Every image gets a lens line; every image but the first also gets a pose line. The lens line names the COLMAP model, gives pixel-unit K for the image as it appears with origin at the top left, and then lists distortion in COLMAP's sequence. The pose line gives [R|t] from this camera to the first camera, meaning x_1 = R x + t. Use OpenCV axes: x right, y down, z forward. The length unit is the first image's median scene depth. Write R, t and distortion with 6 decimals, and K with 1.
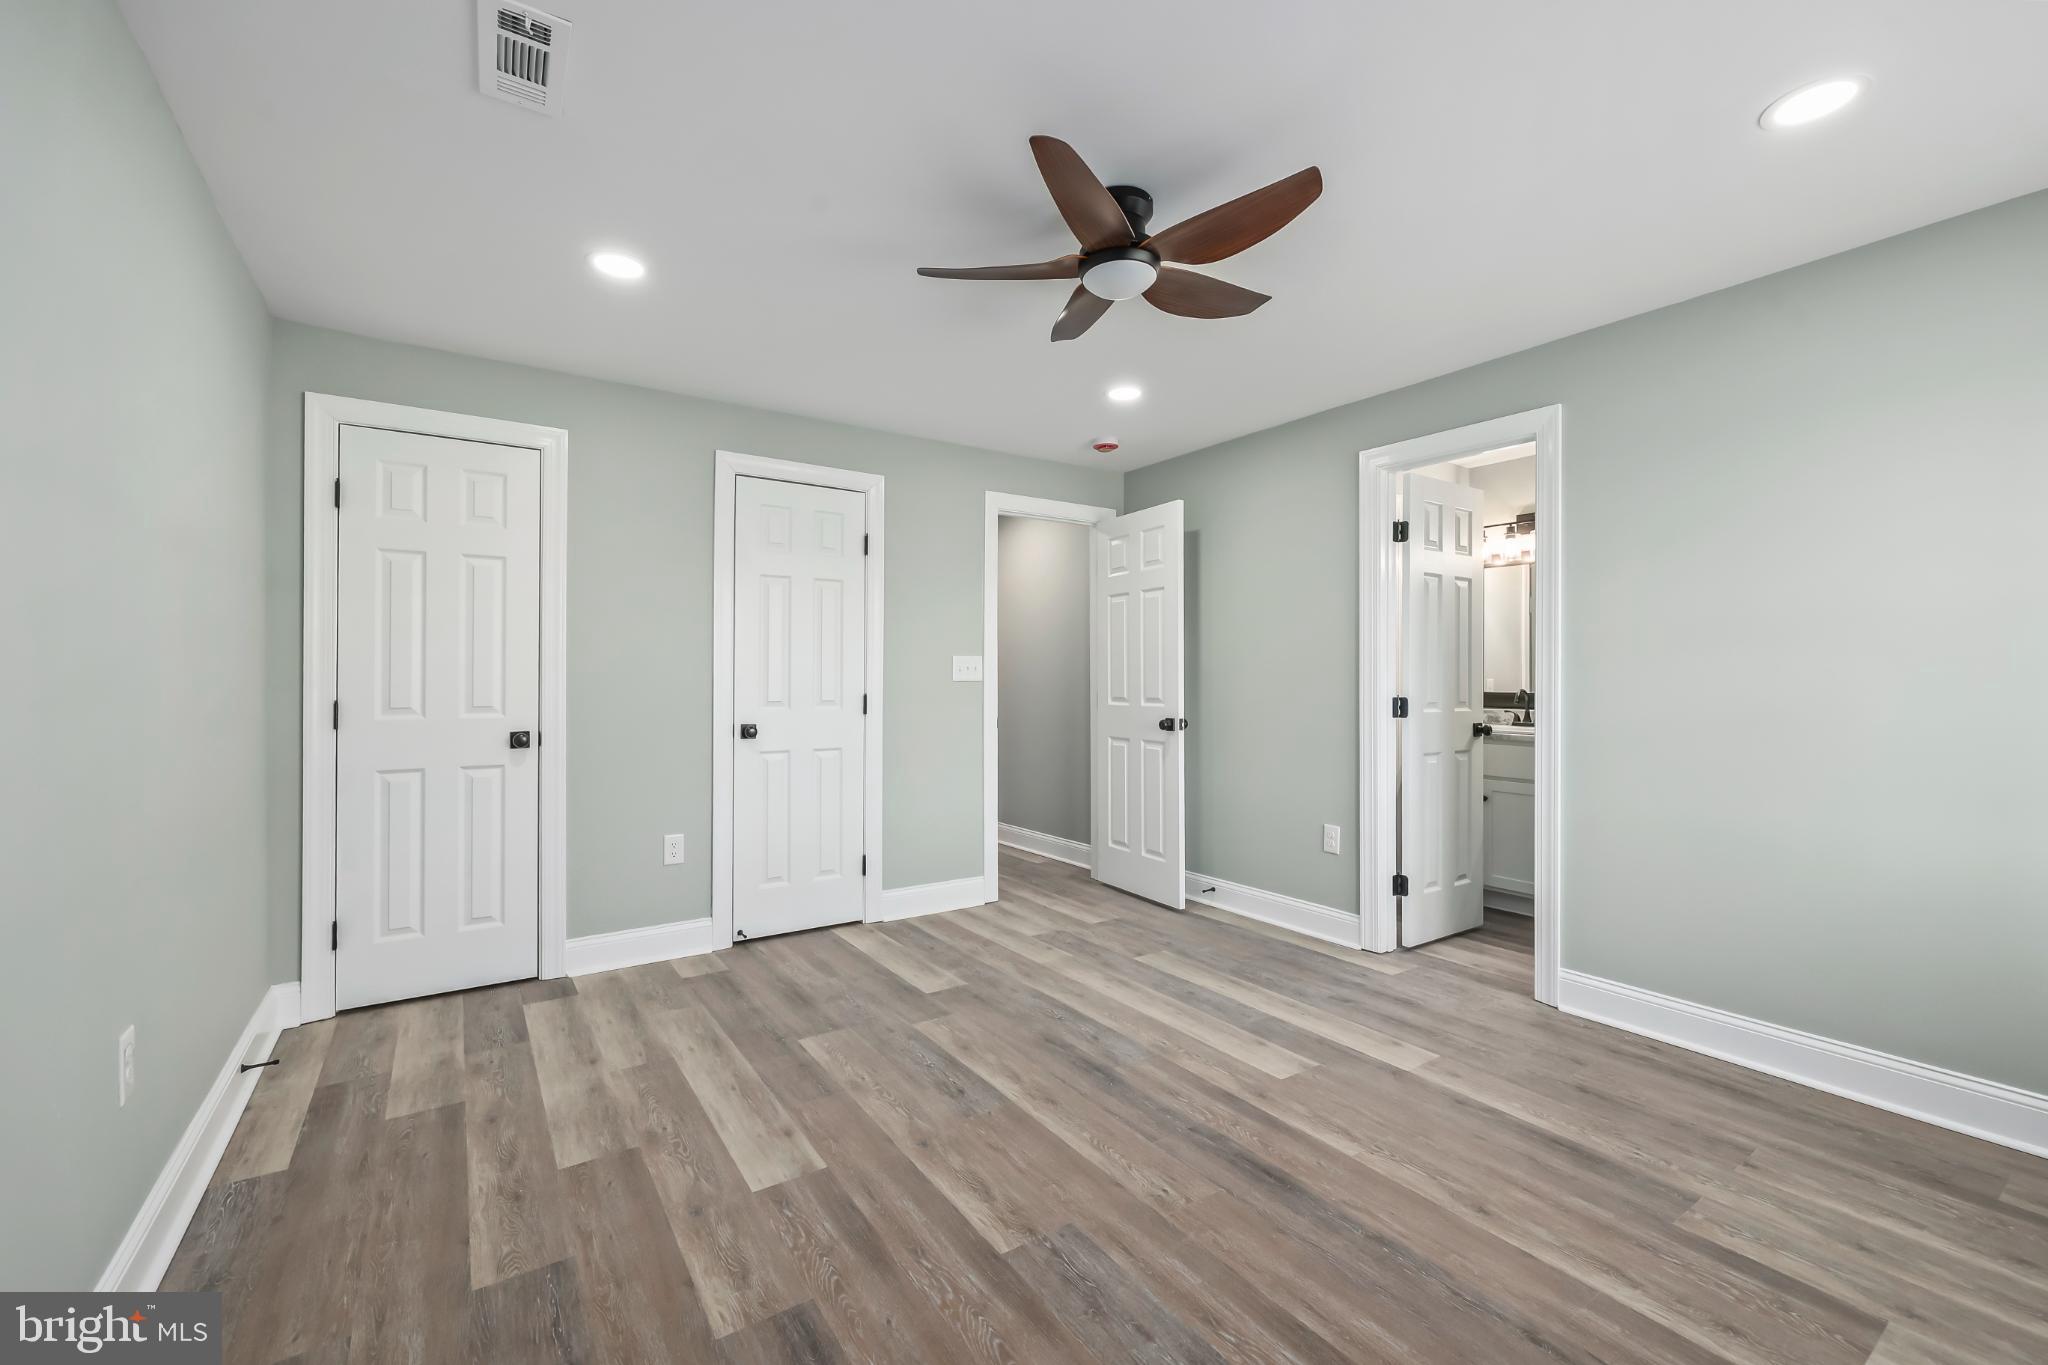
lens RADIAL K [[834.1, 0, 1028.7], [0, 834.1, 681.1], [0, 0, 1]] dist [-0.001432, 0.000610]
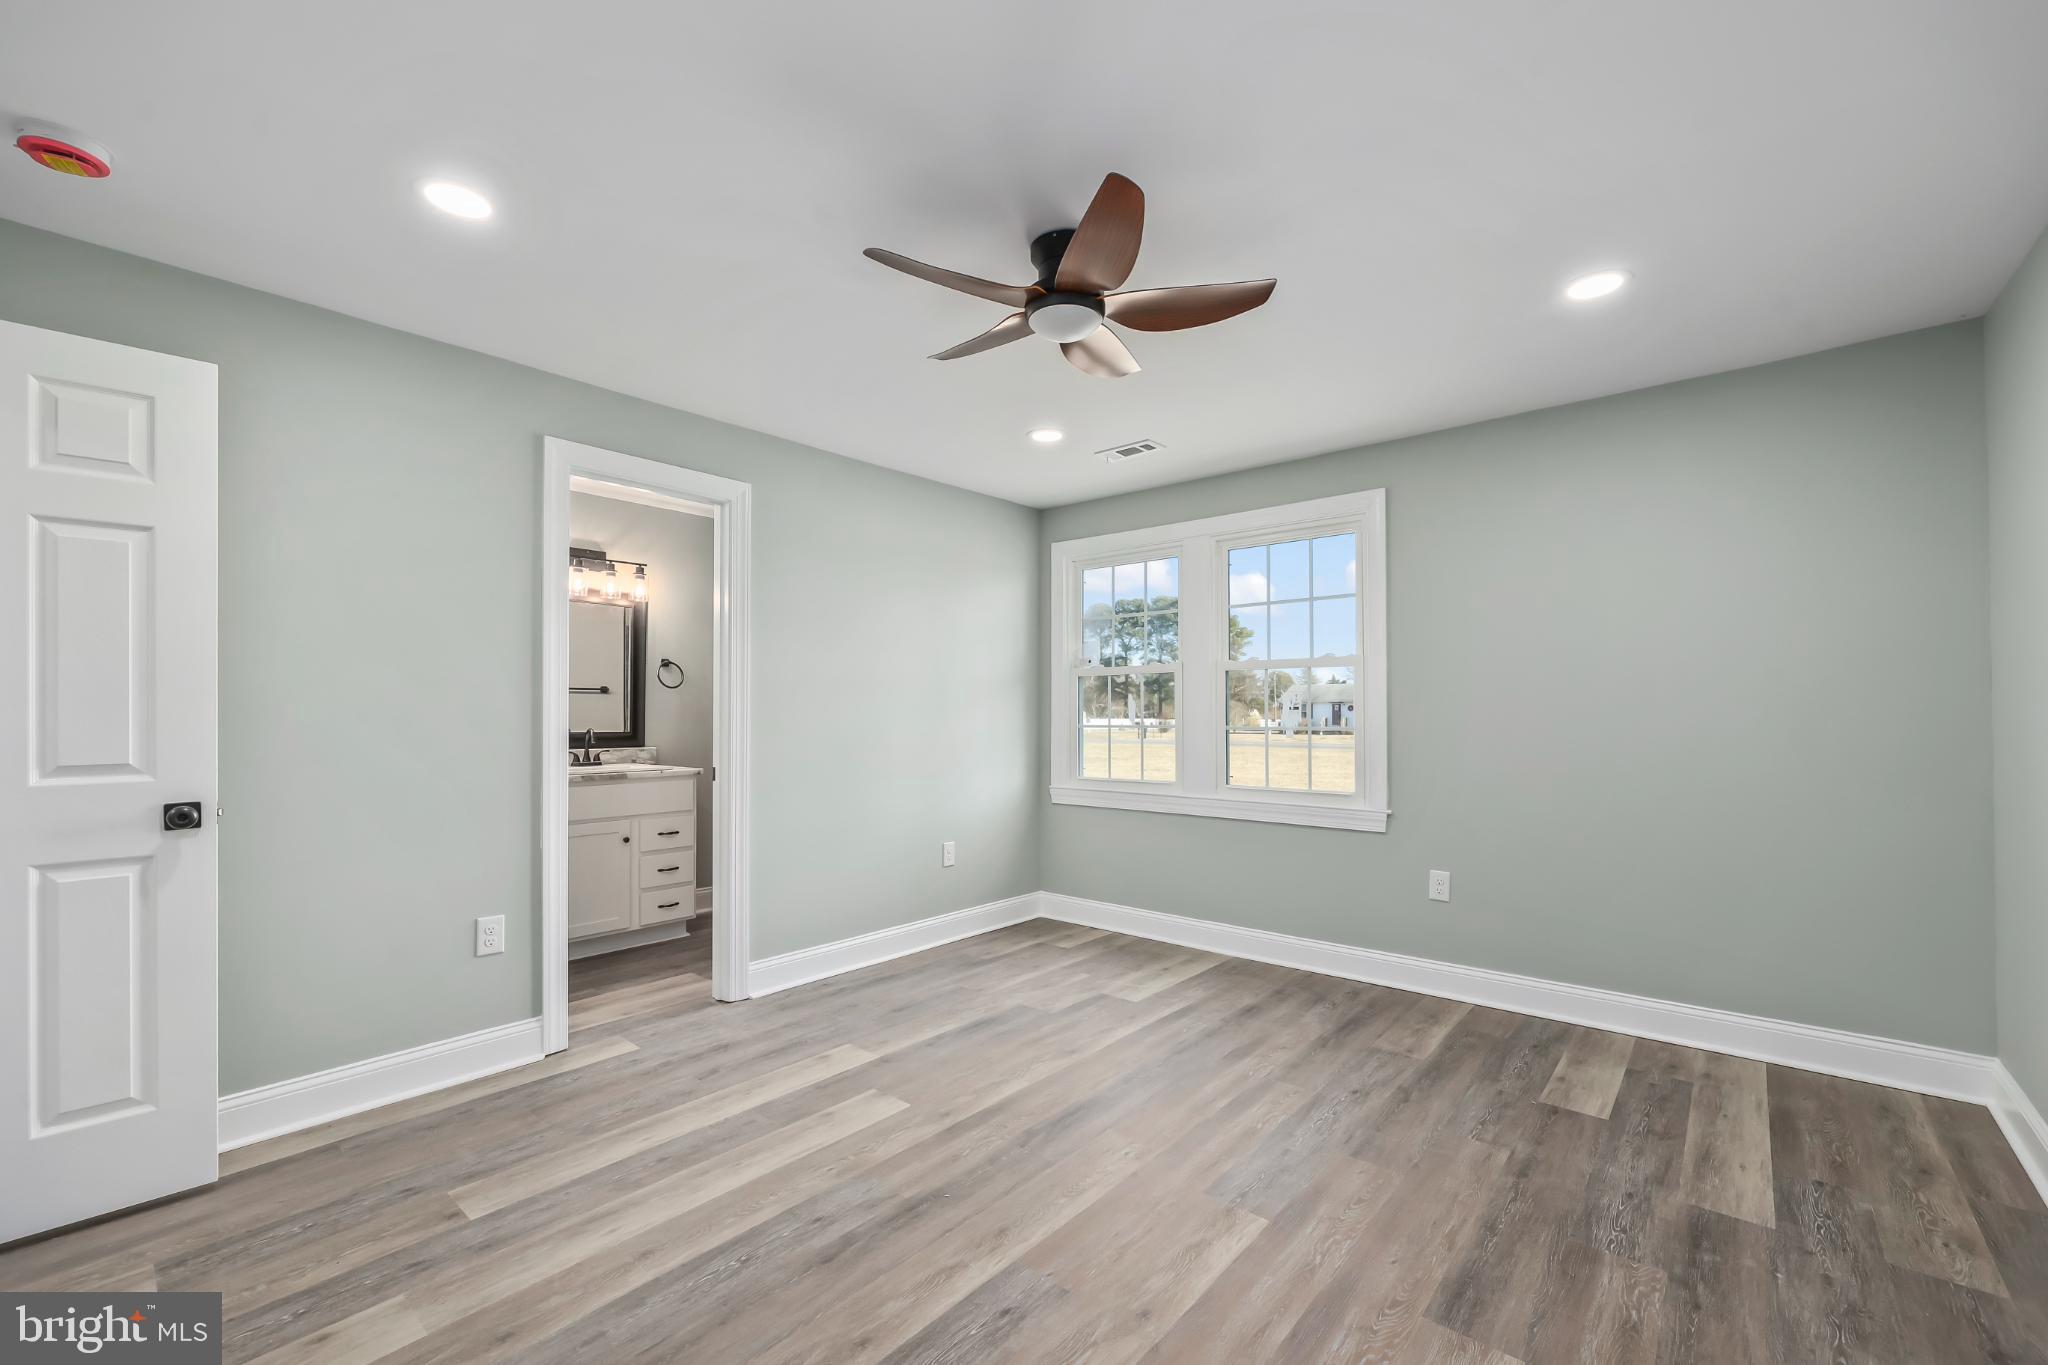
lens RADIAL K [[834.1, 0, 1035.4], [0, 834.1, 699.8], [0, 0, 1]] dist [-0.001432, 0.000610]
pose [[-0.253982, 0.016667, 0.967065, -0.636824], [0.008521, 0.999851, -0.014994, -0.005511], [-0.967171, 0.004432, -0.254086, 0.955596]]
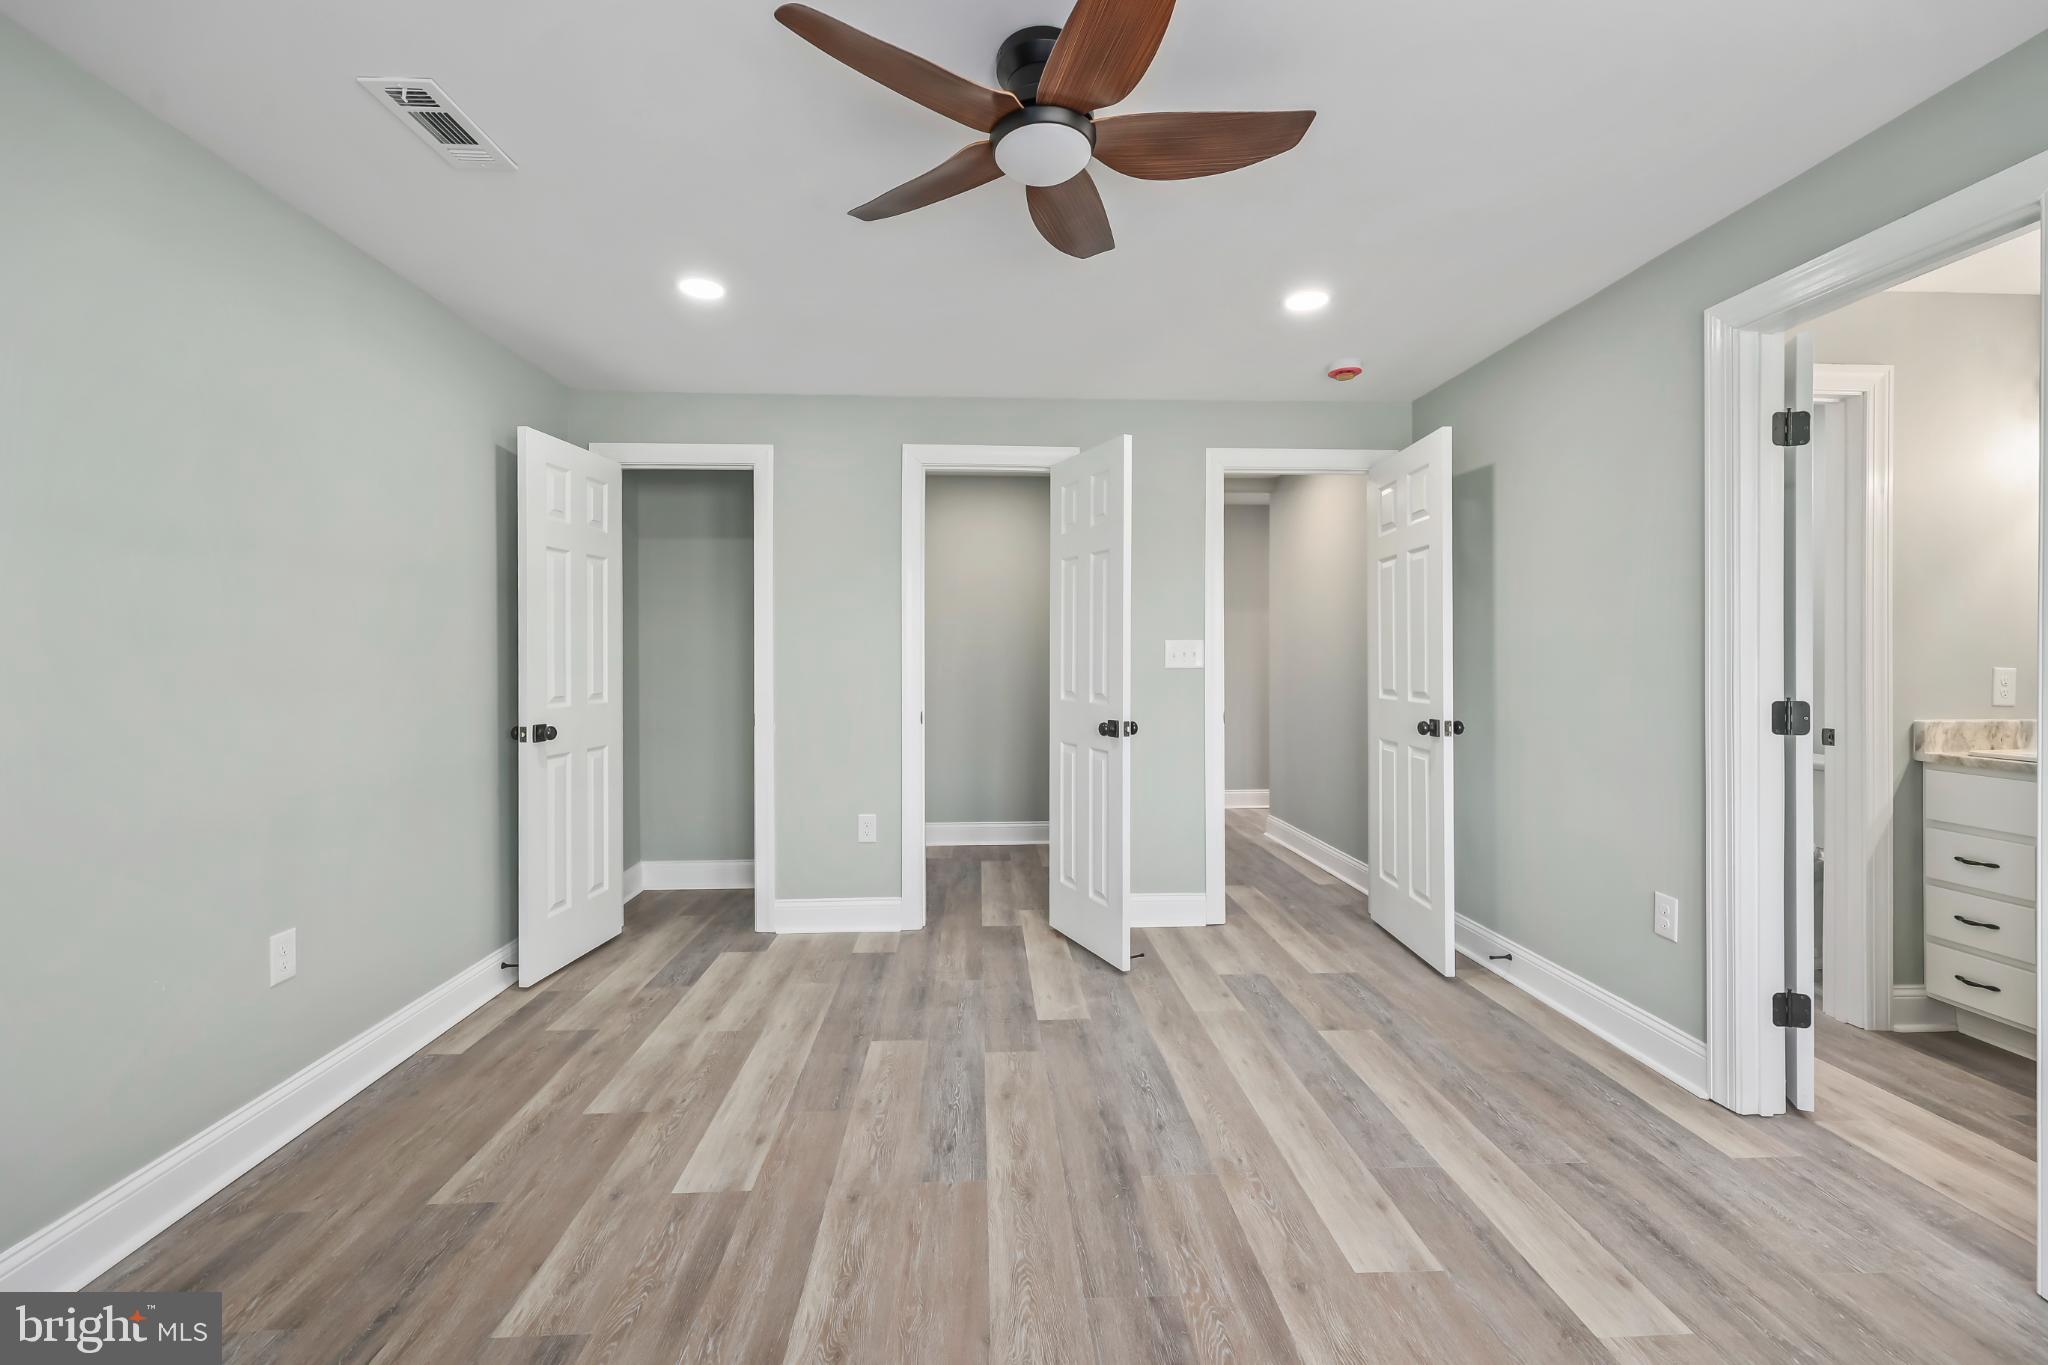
lens RADIAL K [[834.1, 0, 1028.2], [0, 834.1, 663.7], [0, 0, 1]] dist [-0.001432, 0.000610]
pose [[0.855024, 0.001571, -0.518586, 0.365484], [0.001475, 0.999984, 0.005460, -0.015255], [0.518587, -0.005434, 0.855008, 0.250244]]
